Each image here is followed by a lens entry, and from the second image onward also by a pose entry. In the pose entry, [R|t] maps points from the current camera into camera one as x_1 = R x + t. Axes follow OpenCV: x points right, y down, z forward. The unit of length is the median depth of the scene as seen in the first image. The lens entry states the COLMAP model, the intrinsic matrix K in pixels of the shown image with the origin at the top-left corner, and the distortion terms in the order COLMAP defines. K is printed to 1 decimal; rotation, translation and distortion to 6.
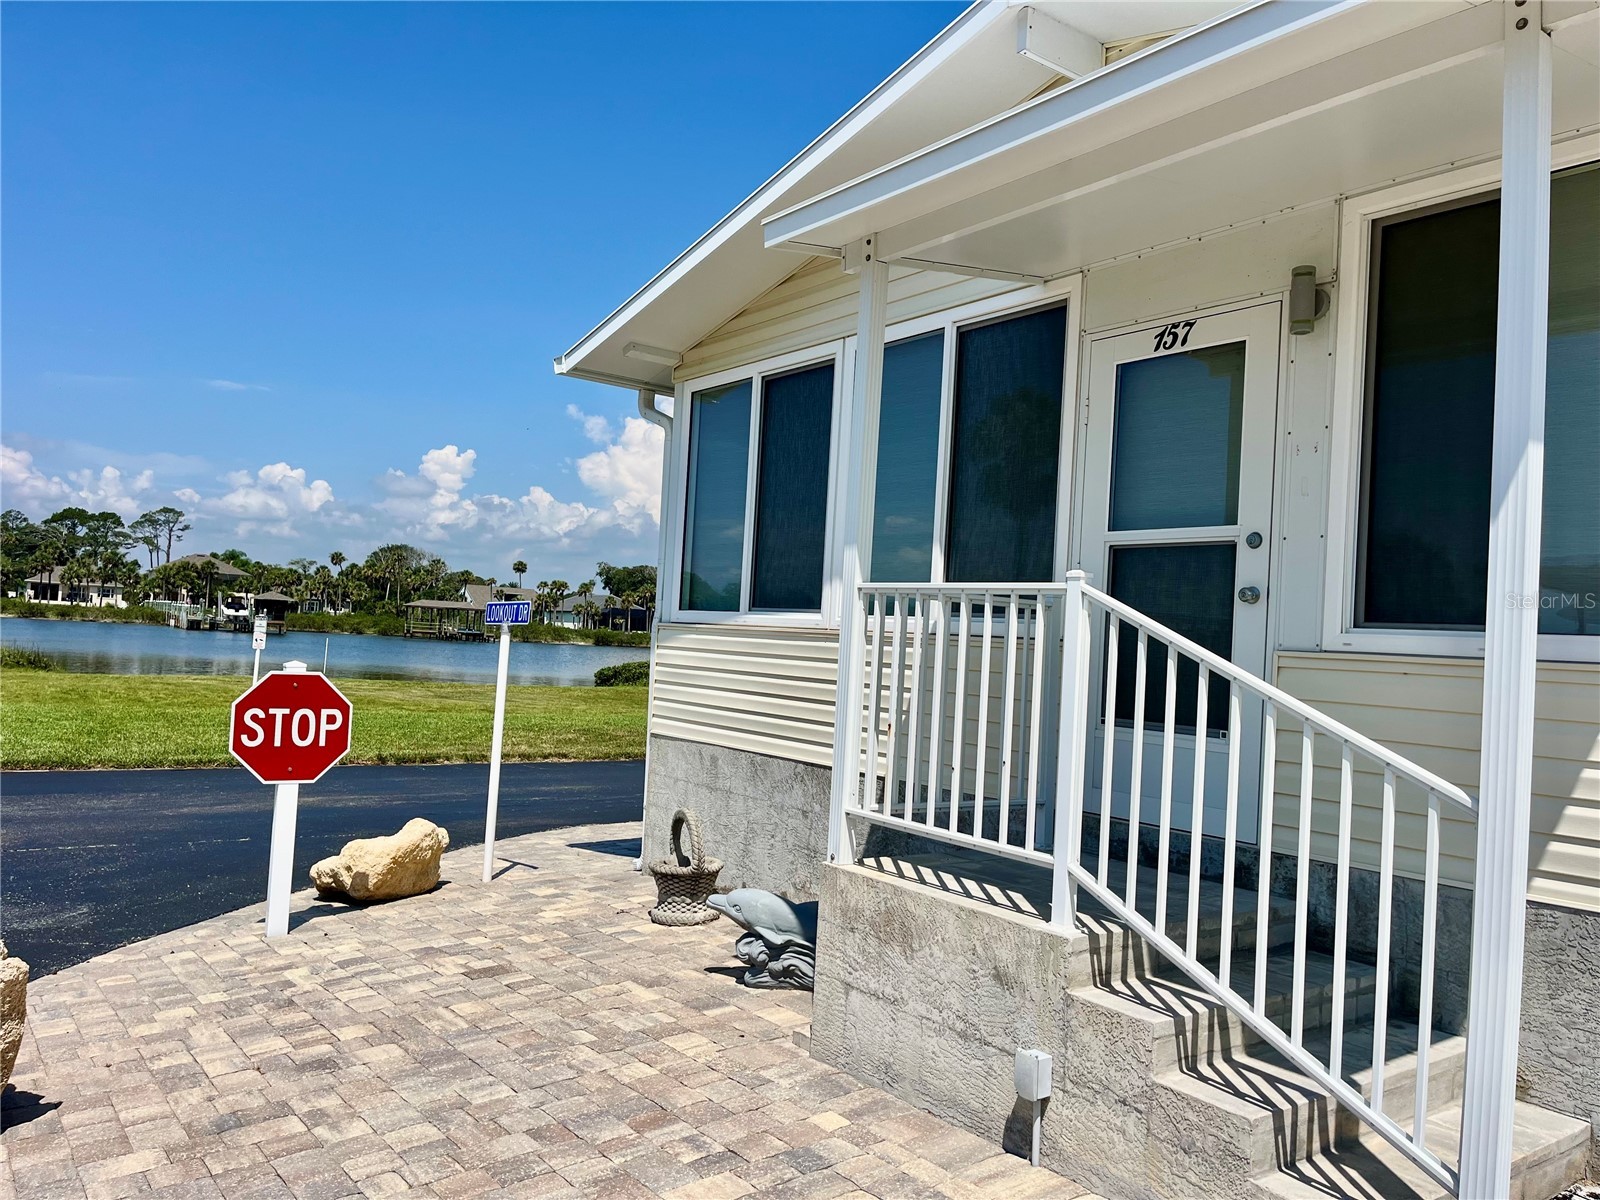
lens RADIAL K [[1203.5, 0, 805.3], [0, 1203.5, 604.1], [0, 0, 1]] dist [0.065577, -0.102232]
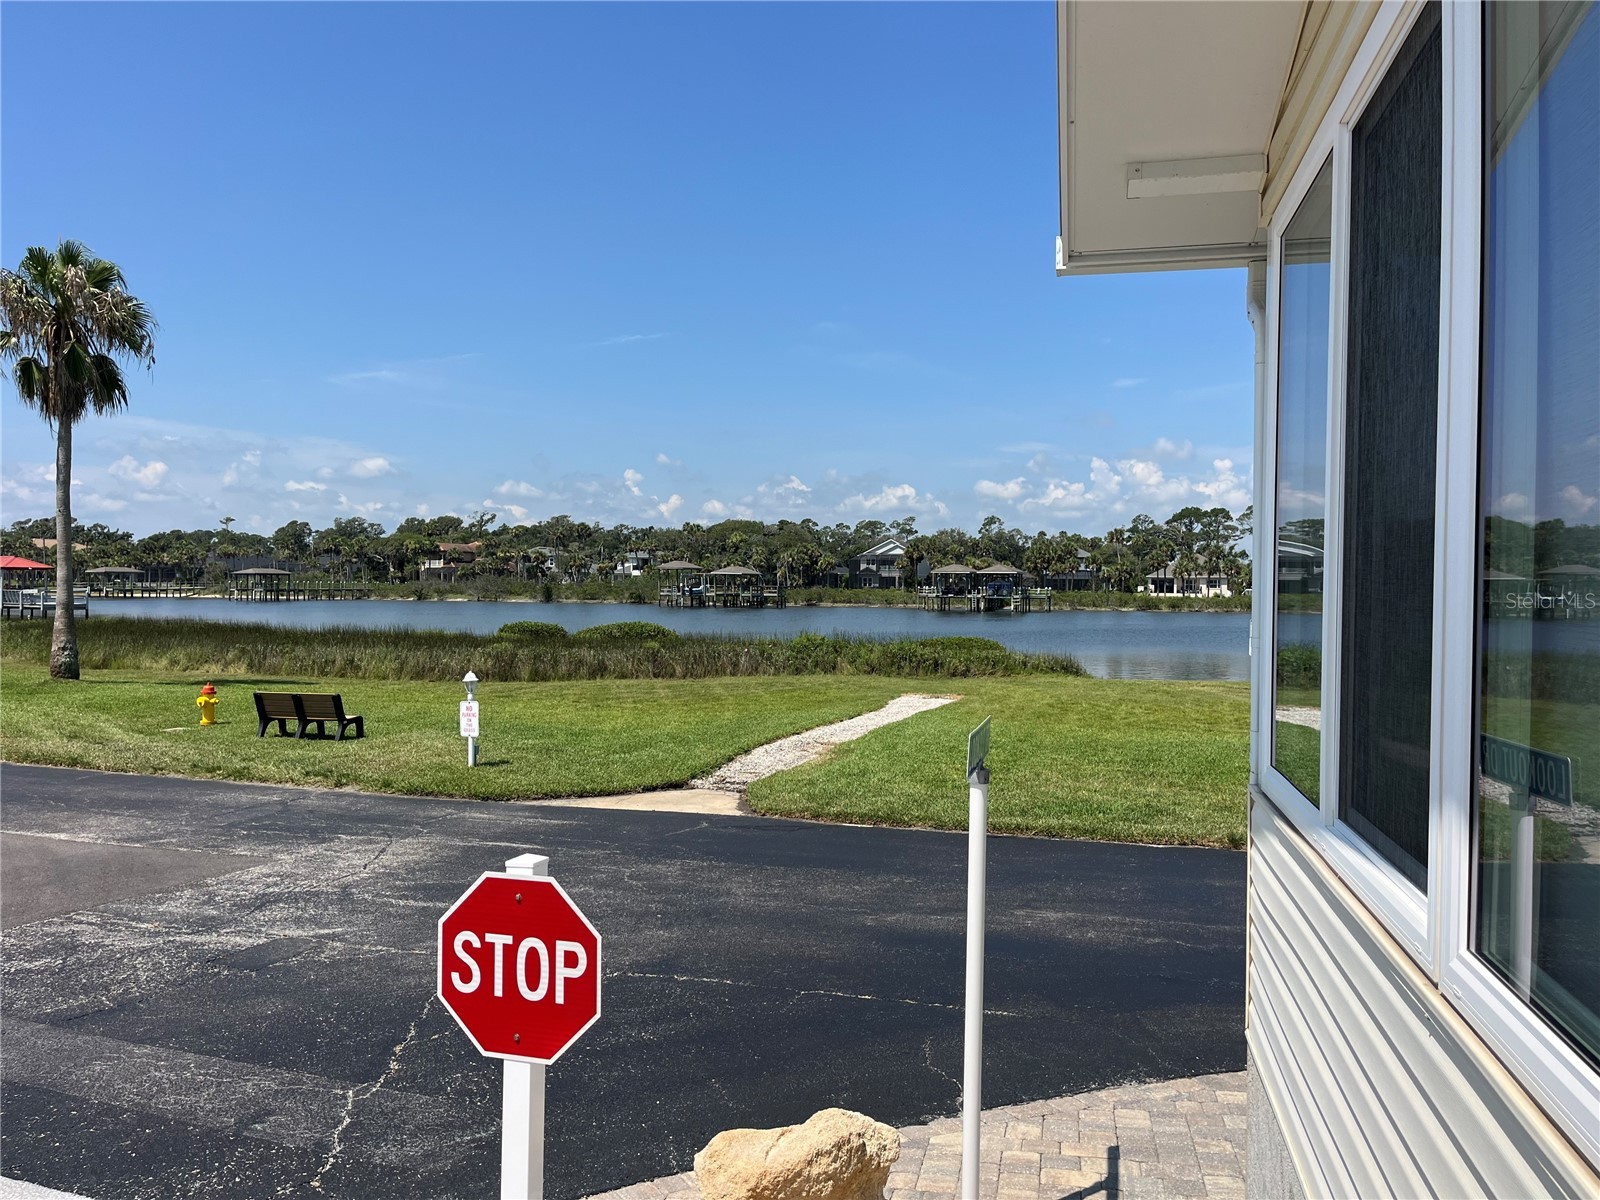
lens RADIAL K [[1203.5, 0, 805.3], [0, 1203.5, 604.1], [0, 0, 1]] dist [0.065577, -0.102232]
pose [[0.651085, -0.037976, -0.758054, 0.117673], [0.050300, 0.998711, -0.006830, -0.059519], [0.757336, -0.033683, 0.652156, 0.644329]]
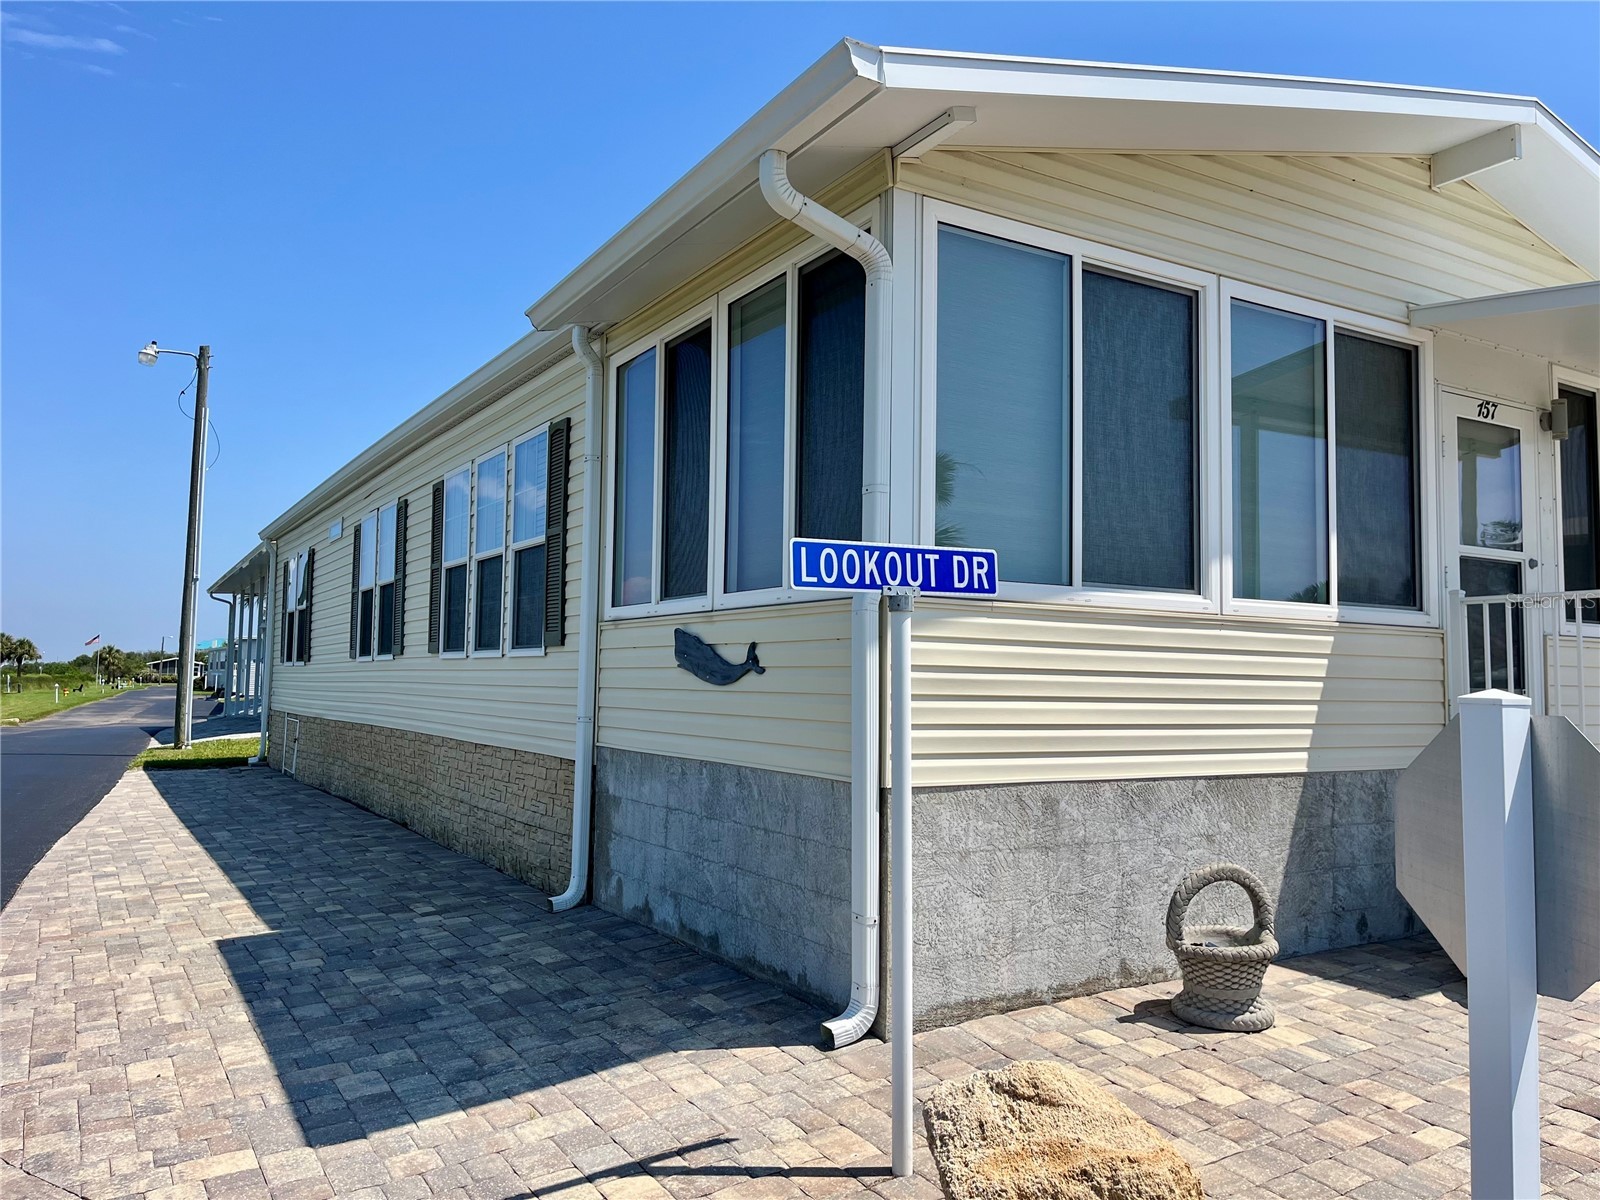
lens RADIAL K [[1203.5, 0, 805.3], [0, 1203.5, 604.1], [0, 0, 1]] dist [0.065577, -0.102232]
pose [[0.099742, 0.012036, 0.994941, -0.755777], [-0.039050, 0.999204, -0.008173, 0.028164], [-0.994247, -0.038037, 0.100133, 1.062913]]
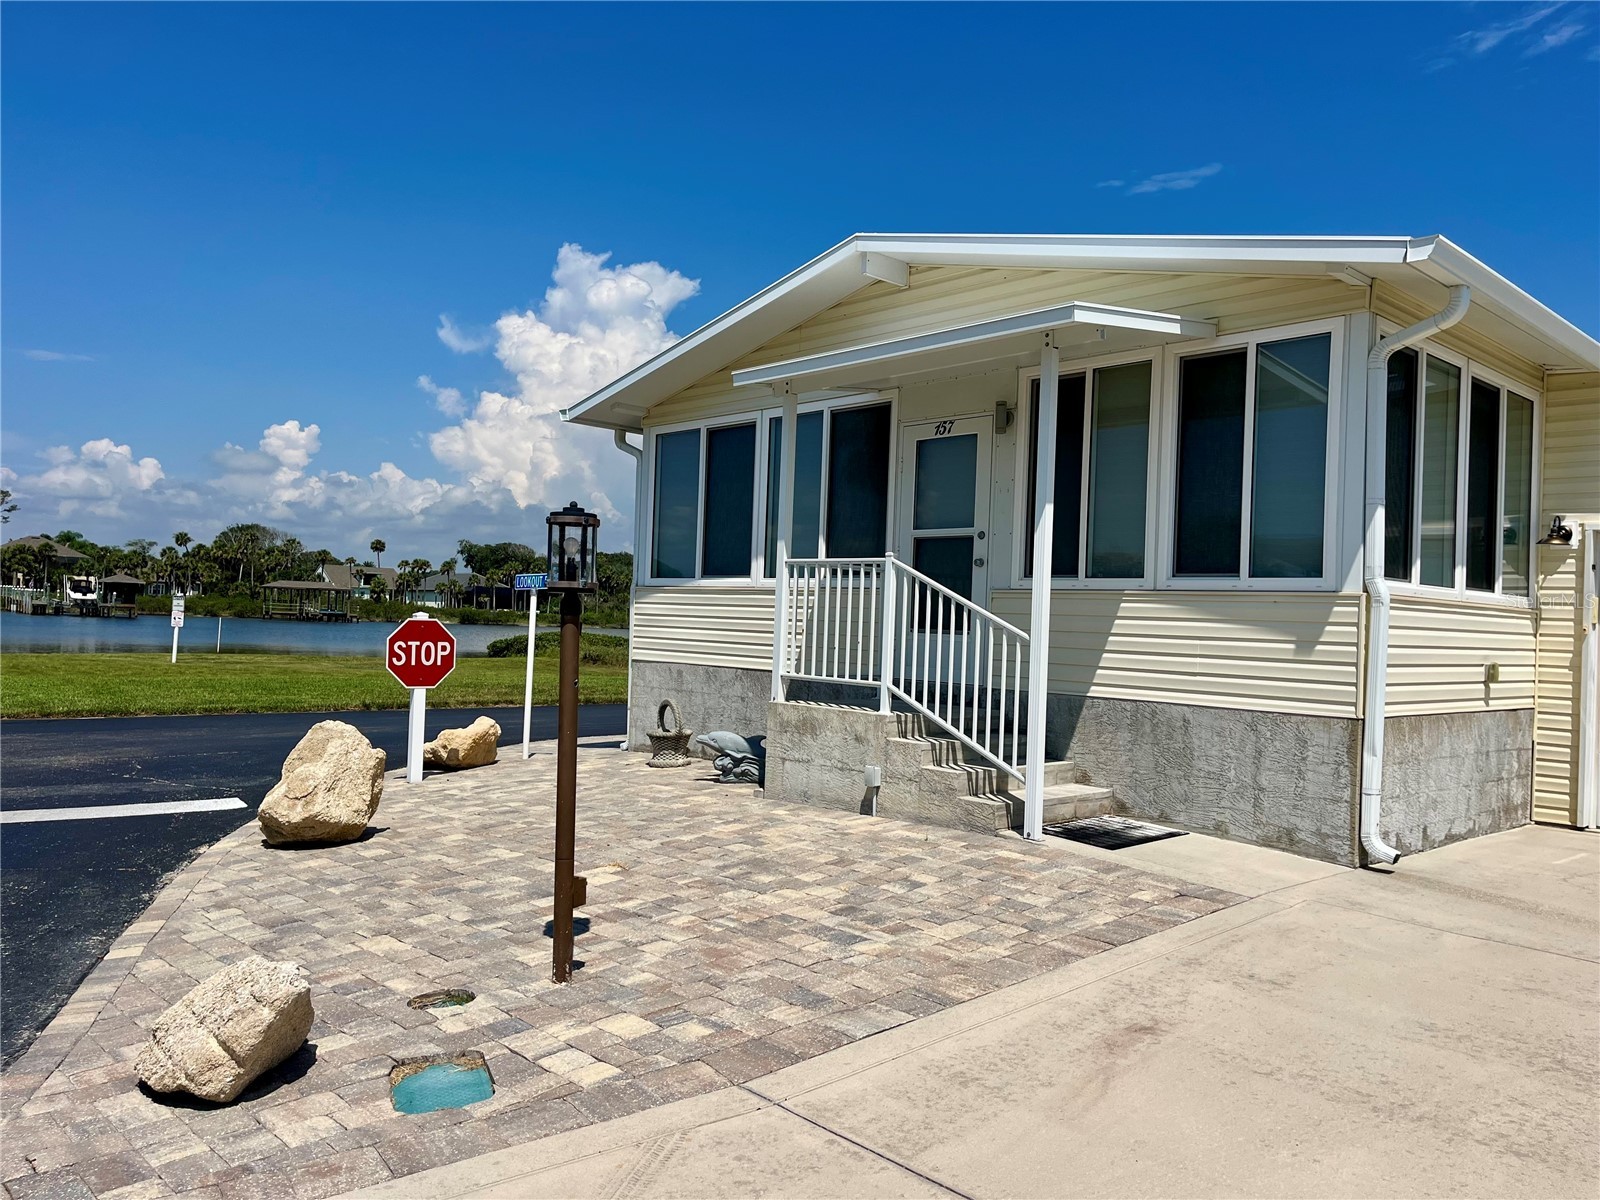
lens RADIAL K [[1203.5, 0, 805.3], [0, 1203.5, 604.1], [0, 0, 1]] dist [0.065577, -0.102232]
pose [[0.993646, -0.016700, 0.111303, -0.085713], [0.014375, 0.999662, 0.021660, 0.008295], [-0.111627, -0.019923, 0.993550, -0.572260]]
